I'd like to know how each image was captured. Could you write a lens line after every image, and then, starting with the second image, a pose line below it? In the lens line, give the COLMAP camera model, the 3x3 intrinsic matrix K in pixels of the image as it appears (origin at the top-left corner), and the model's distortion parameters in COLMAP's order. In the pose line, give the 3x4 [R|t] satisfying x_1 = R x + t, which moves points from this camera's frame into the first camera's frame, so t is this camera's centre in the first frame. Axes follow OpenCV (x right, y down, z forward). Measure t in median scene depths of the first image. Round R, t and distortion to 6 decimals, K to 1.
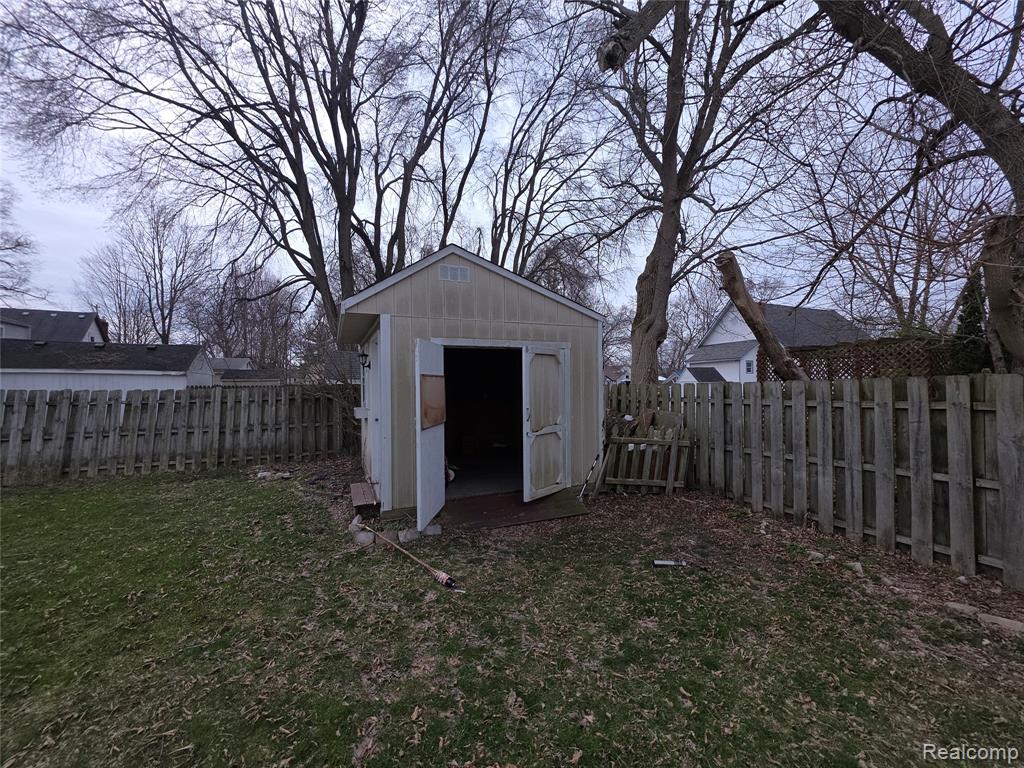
lens RADIAL K [[409.1, 0, 508.2], [0, 409.1, 385.0], [0, 0, 1]] dist [0.000421, 0.002041]
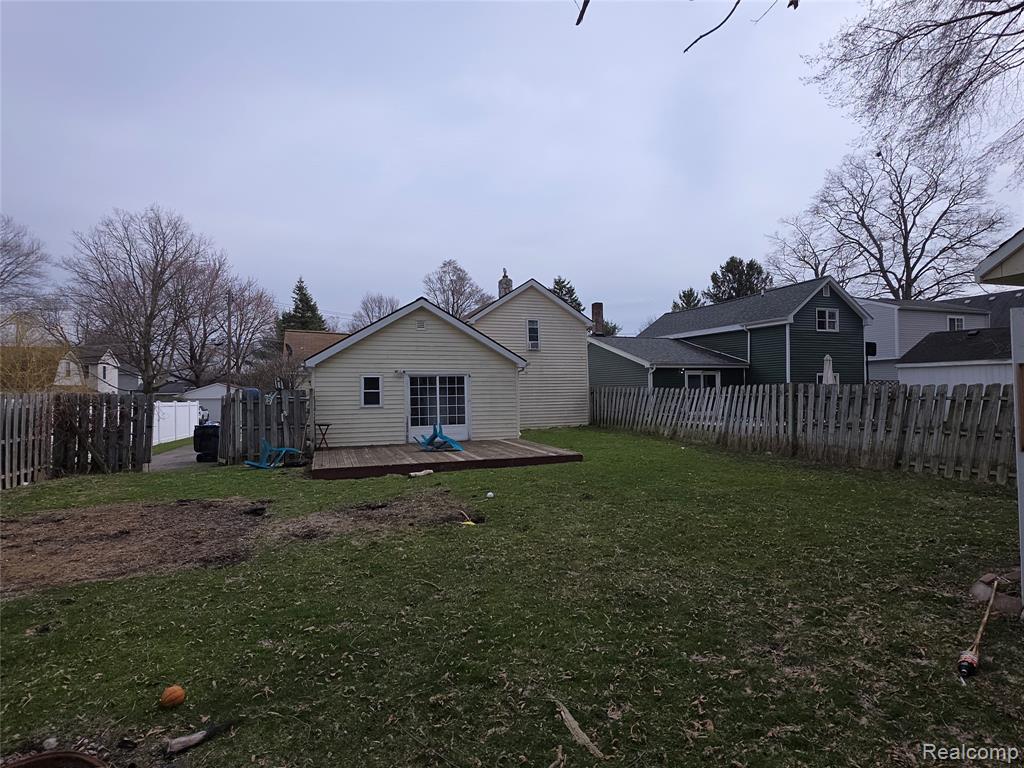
lens RADIAL K [[547.6, 0, 511.5], [0, 547.6, 384.2], [0, 0, 1]] dist [-0.001797, 0.001956]
pose [[-0.094253, -0.001926, -0.995546, 0.397404], [0.019623, 0.999800, -0.003792, -0.003553], [0.995355, -0.019893, -0.094197, 0.155405]]
